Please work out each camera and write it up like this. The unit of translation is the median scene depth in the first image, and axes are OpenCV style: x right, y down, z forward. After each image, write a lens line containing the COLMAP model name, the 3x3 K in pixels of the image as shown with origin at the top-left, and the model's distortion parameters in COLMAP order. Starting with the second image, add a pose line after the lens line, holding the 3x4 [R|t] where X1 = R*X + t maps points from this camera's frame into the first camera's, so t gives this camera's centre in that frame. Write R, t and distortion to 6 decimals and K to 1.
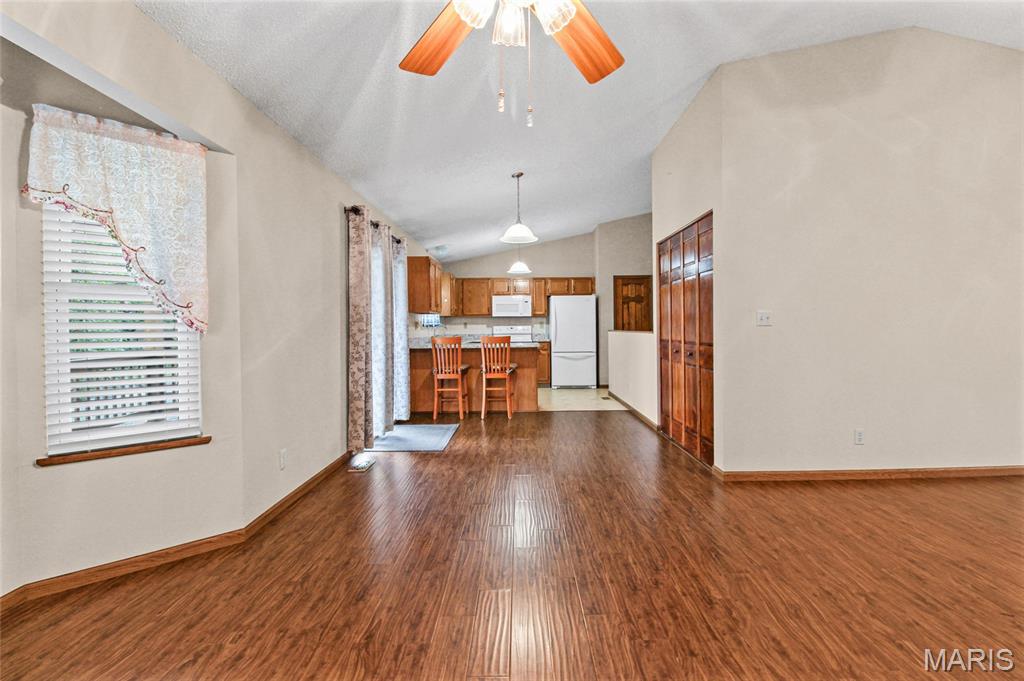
lens RADIAL K [[501.2, 0, 512.4], [0, 501.2, 338.1], [0, 0, 1]] dist [-0.010266, -0.001572]
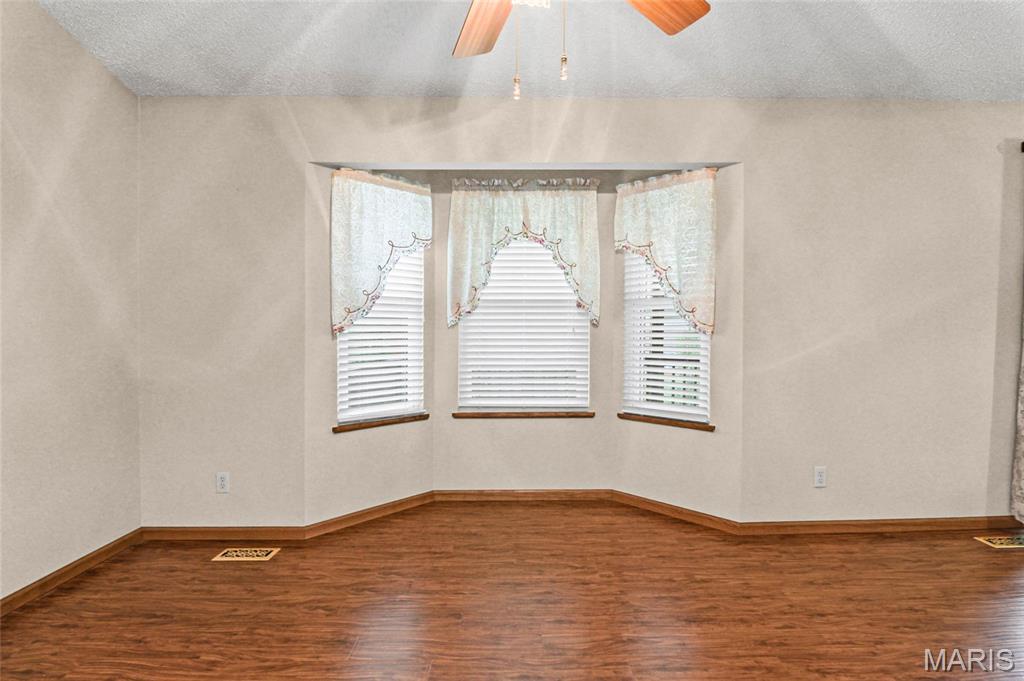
lens RADIAL K [[501.2, 0, 512.2], [0, 501.2, 339.3], [0, 0, 1]] dist [-0.010266, -0.001572]
pose [[-0.010036, 0.026294, -0.999604, 0.558366], [-0.010917, 0.999592, 0.026404, -0.024325], [0.999890, 0.011178, -0.009745, 0.604141]]
